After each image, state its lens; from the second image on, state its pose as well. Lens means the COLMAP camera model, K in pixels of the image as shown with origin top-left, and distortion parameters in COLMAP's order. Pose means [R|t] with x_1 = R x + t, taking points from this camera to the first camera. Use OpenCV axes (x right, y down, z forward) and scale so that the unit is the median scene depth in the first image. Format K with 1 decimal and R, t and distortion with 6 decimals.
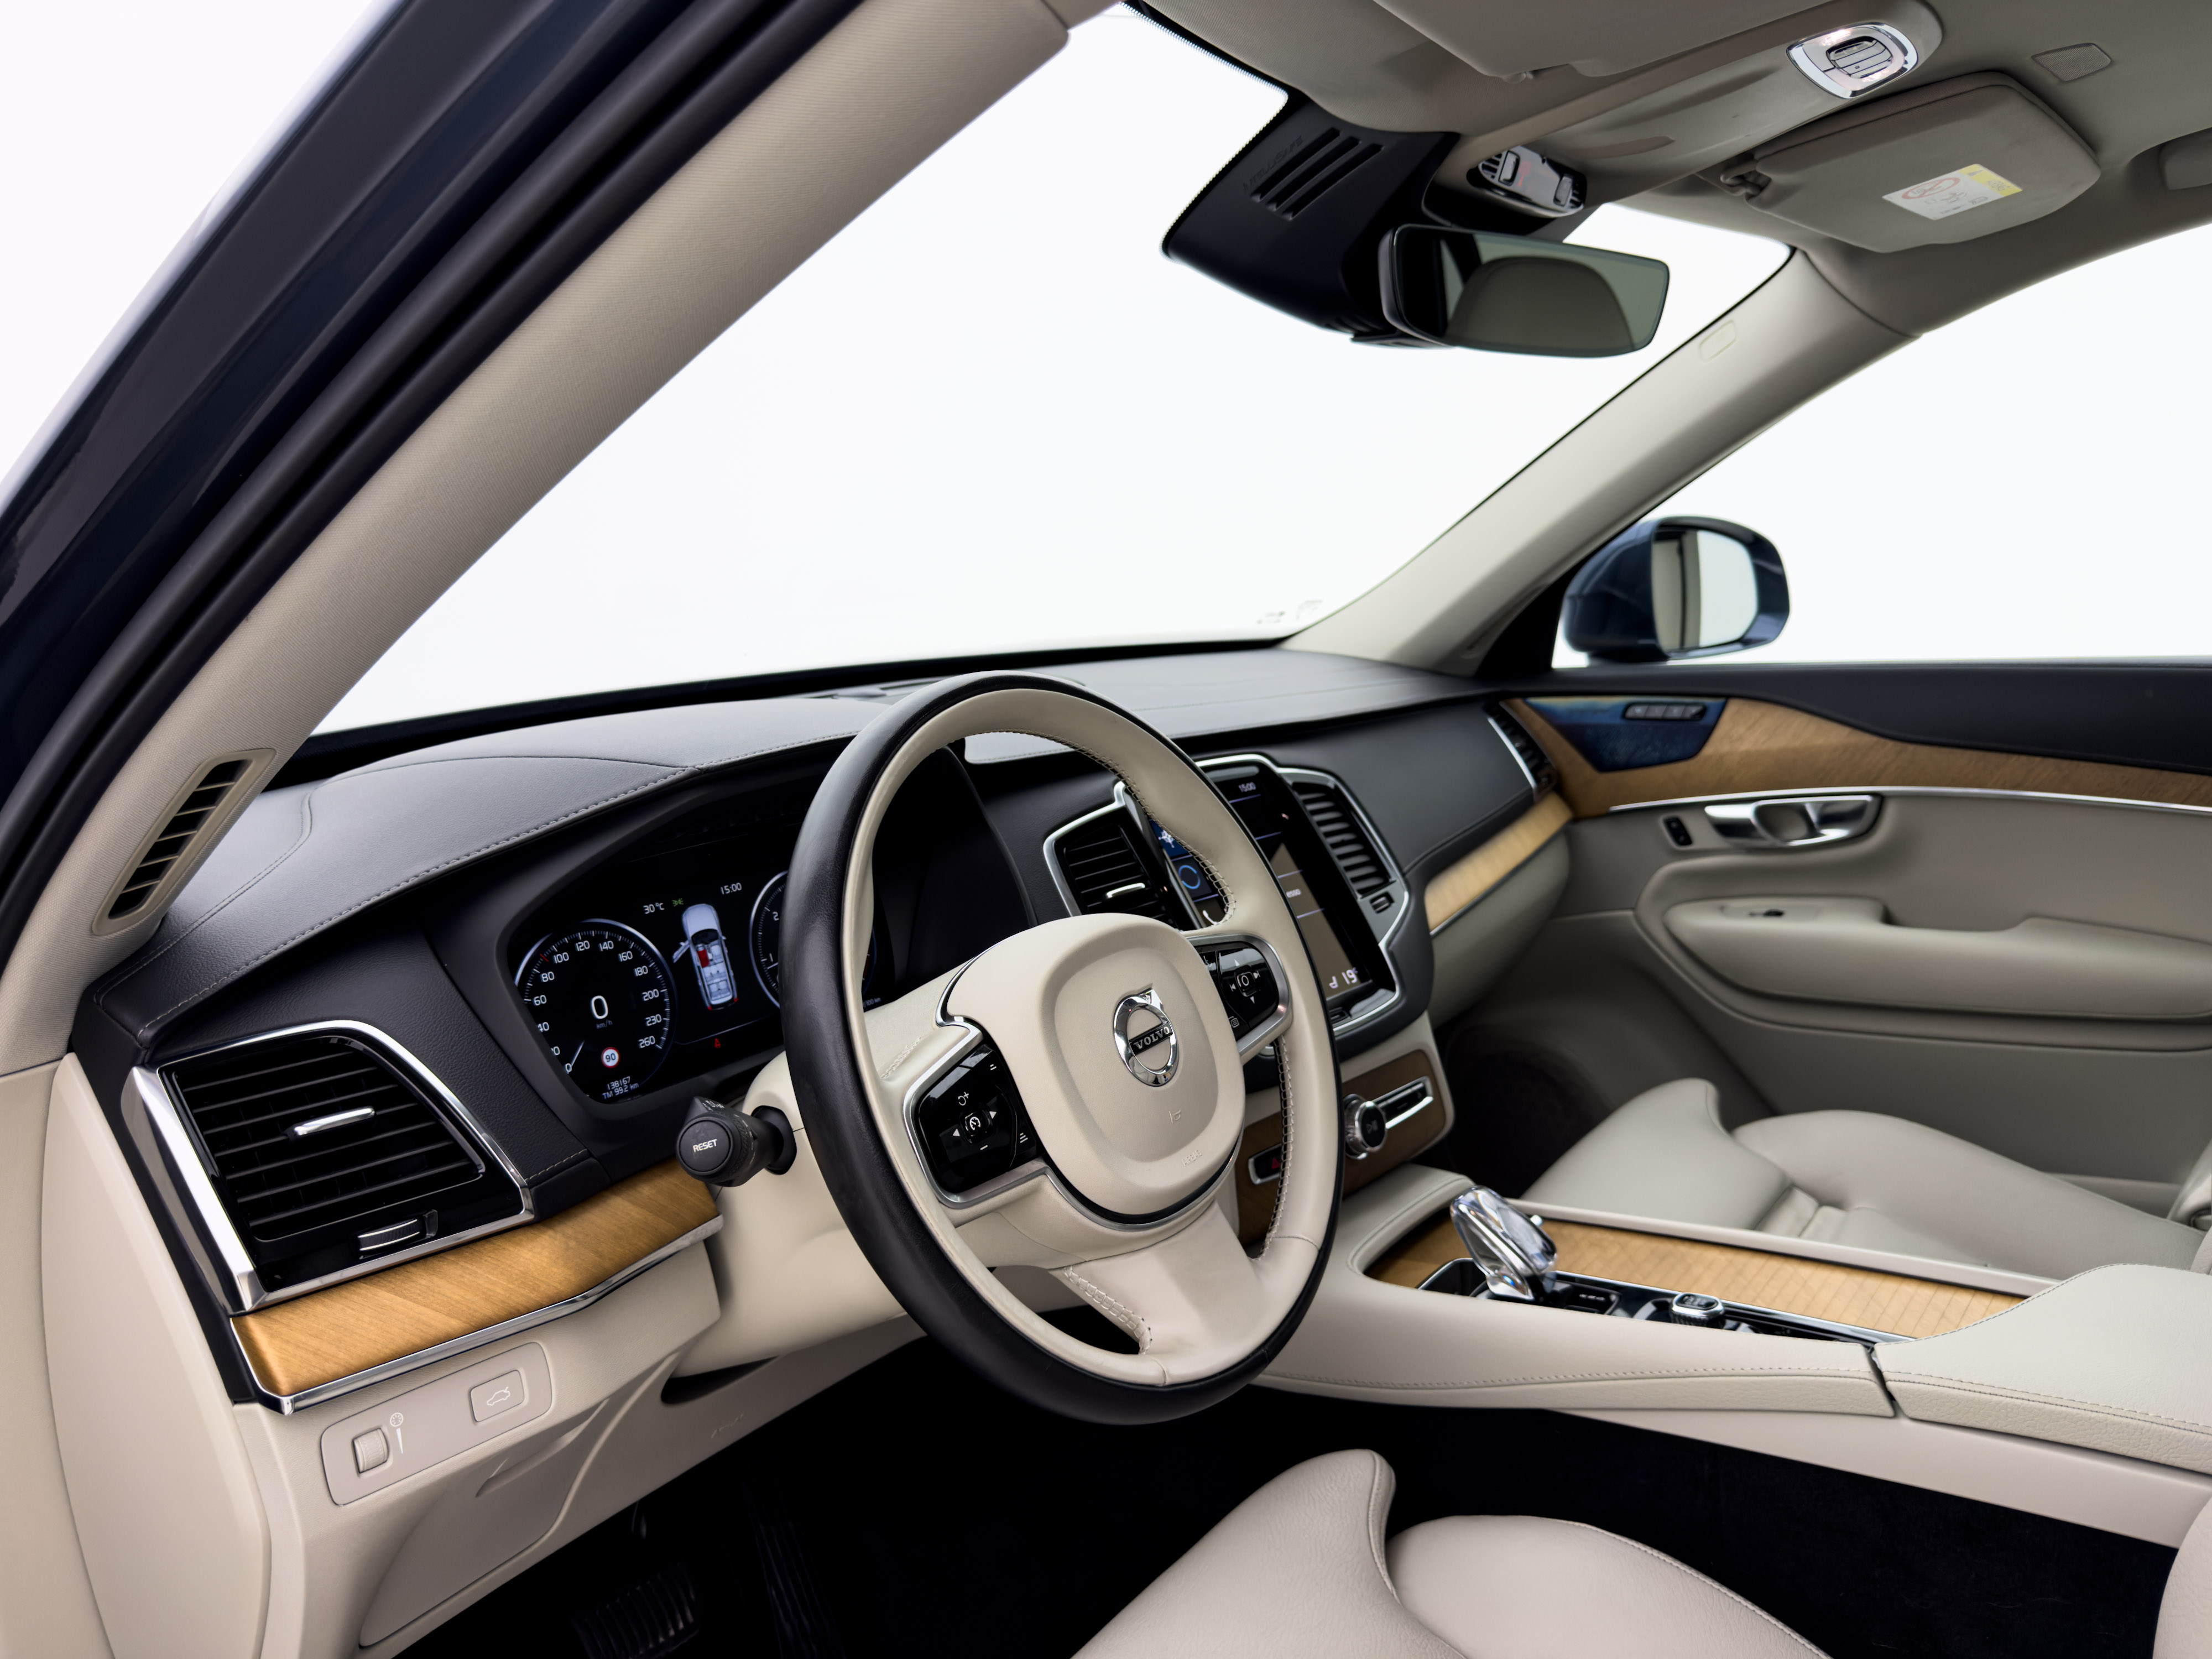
lens RADIAL K [[1555.5, 0, 1120.6], [0, 1555.5, 777.4], [0, 0, 1]] dist [-0.004083, -0.009855]
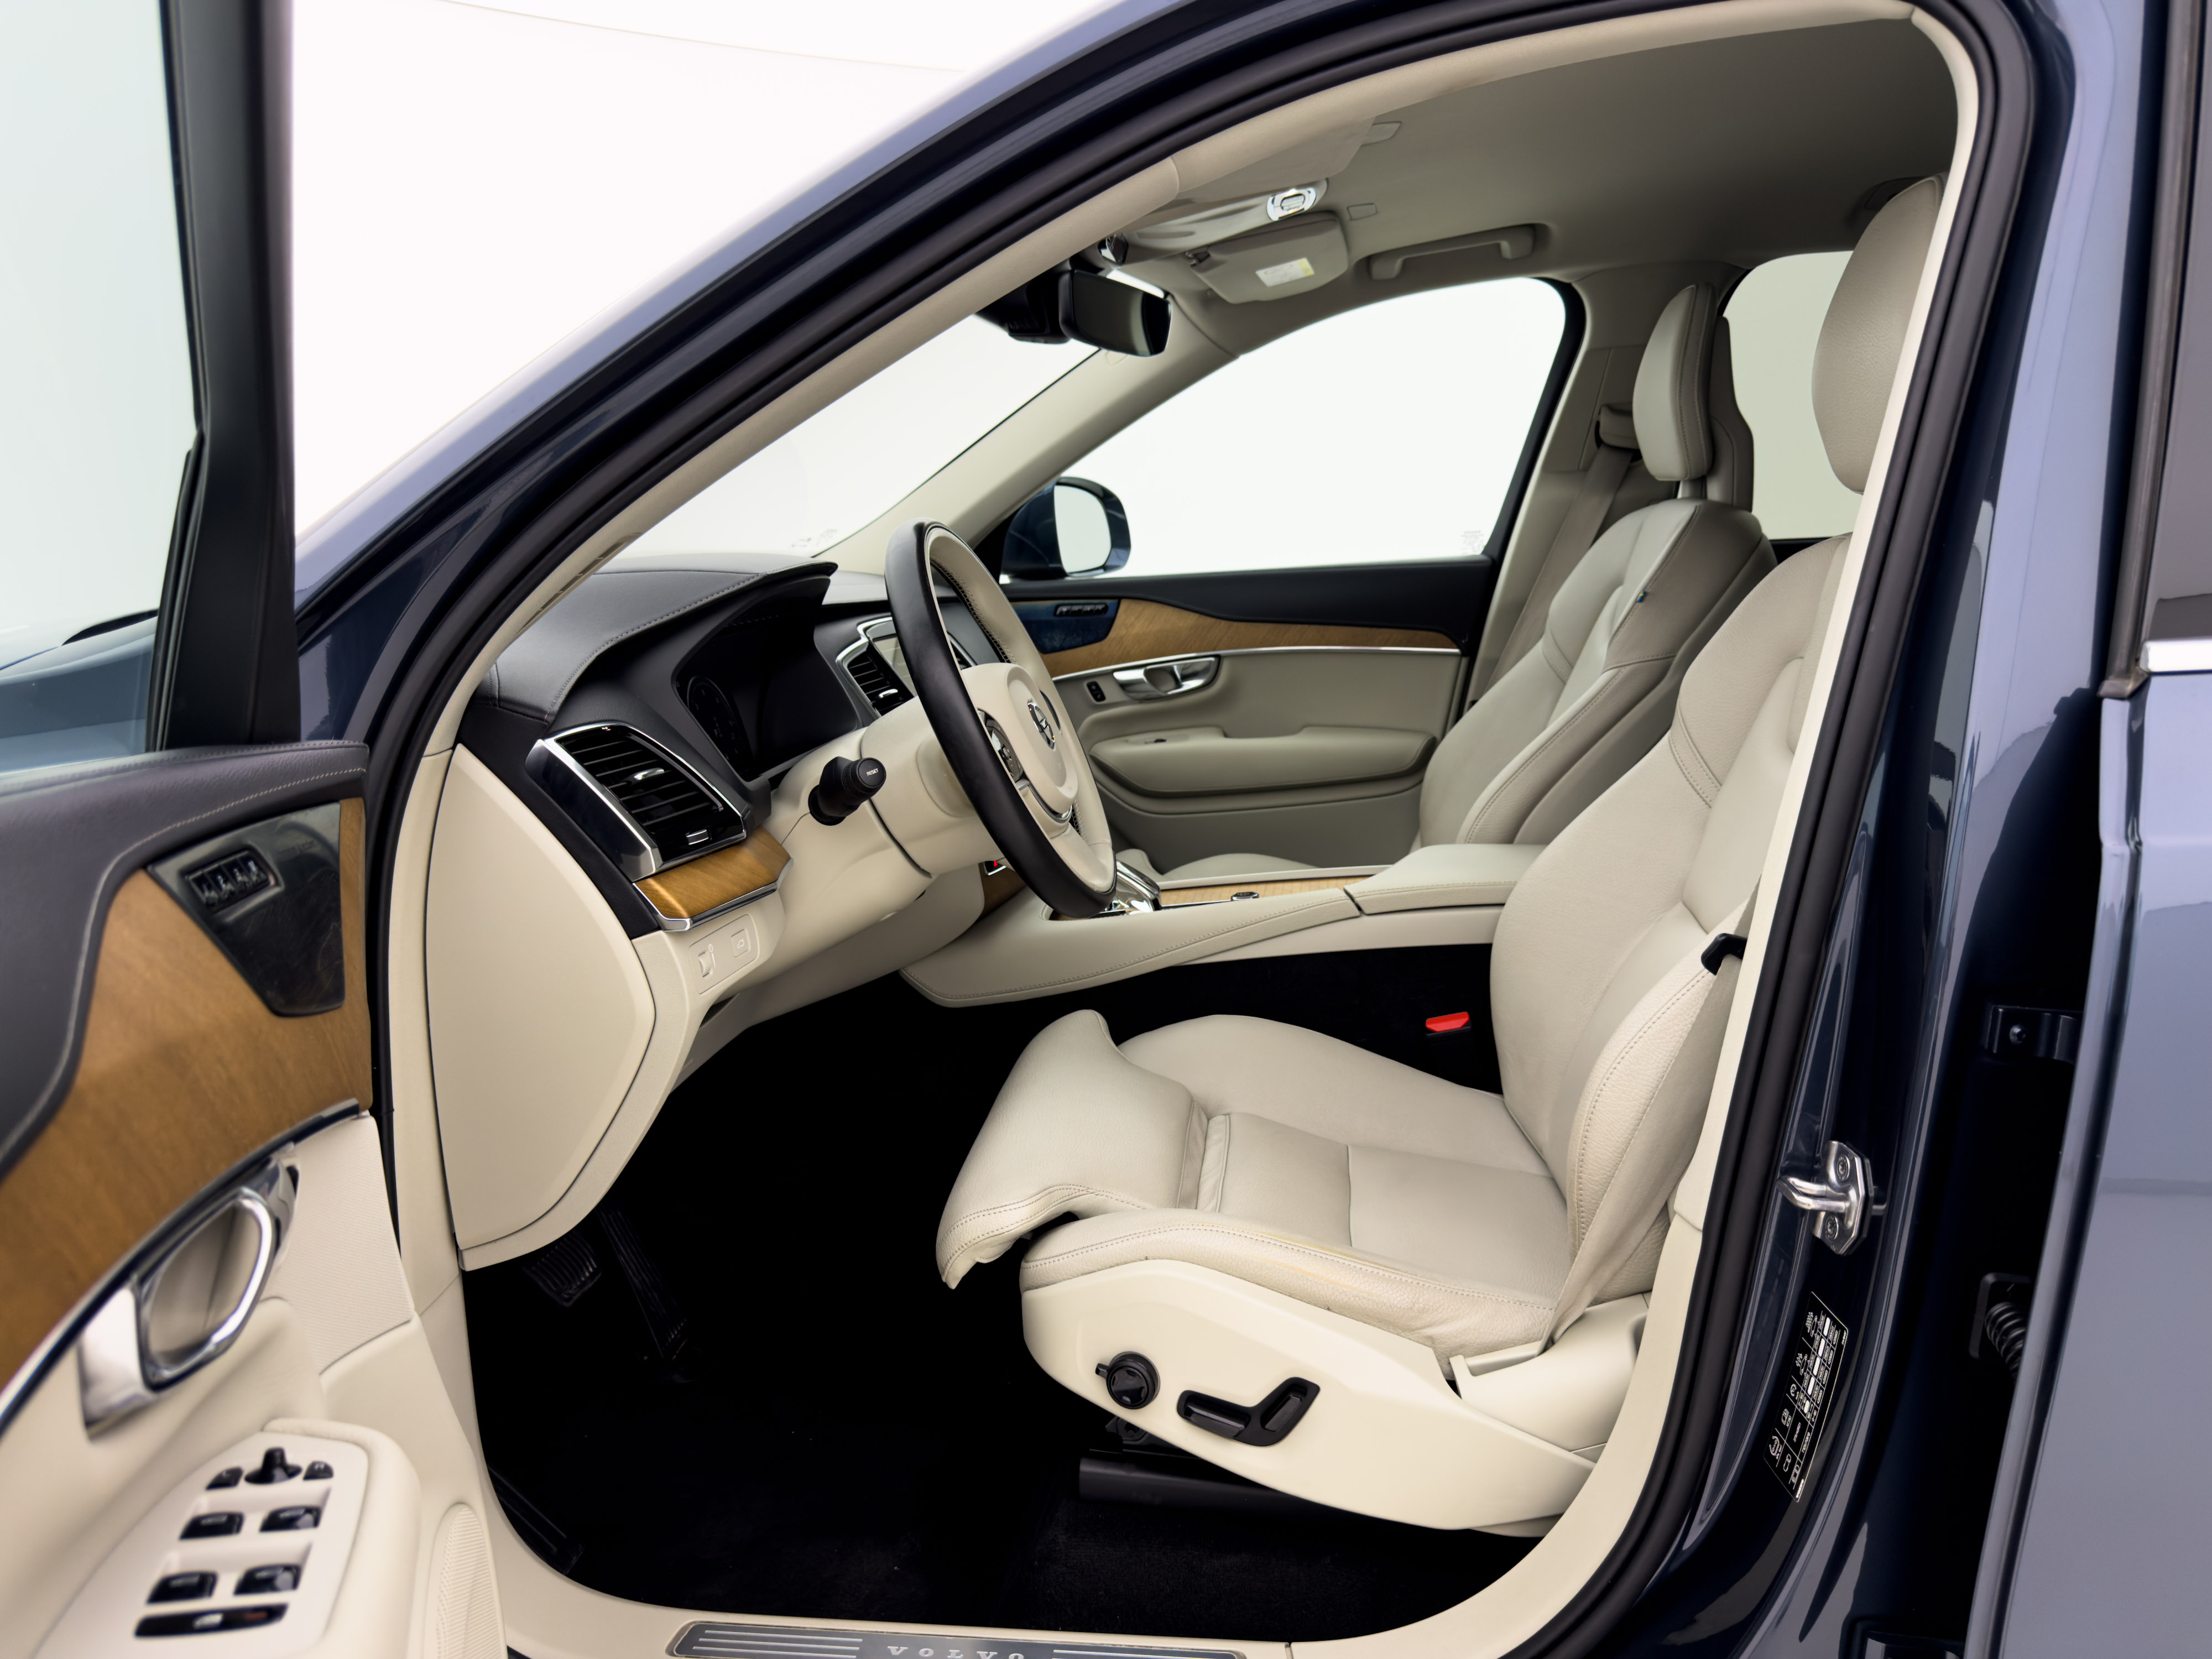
lens RADIAL K [[1555.5, 0, 1103.7], [0, 1555.5, 827.8], [0, 0, 1]] dist [-0.004083, -0.009855]
pose [[0.860069, -0.086972, 0.502710, -0.391103], [0.076050, 0.996209, 0.042238, 0.104340], [-0.504478, 0.001903, 0.863422, -0.270475]]
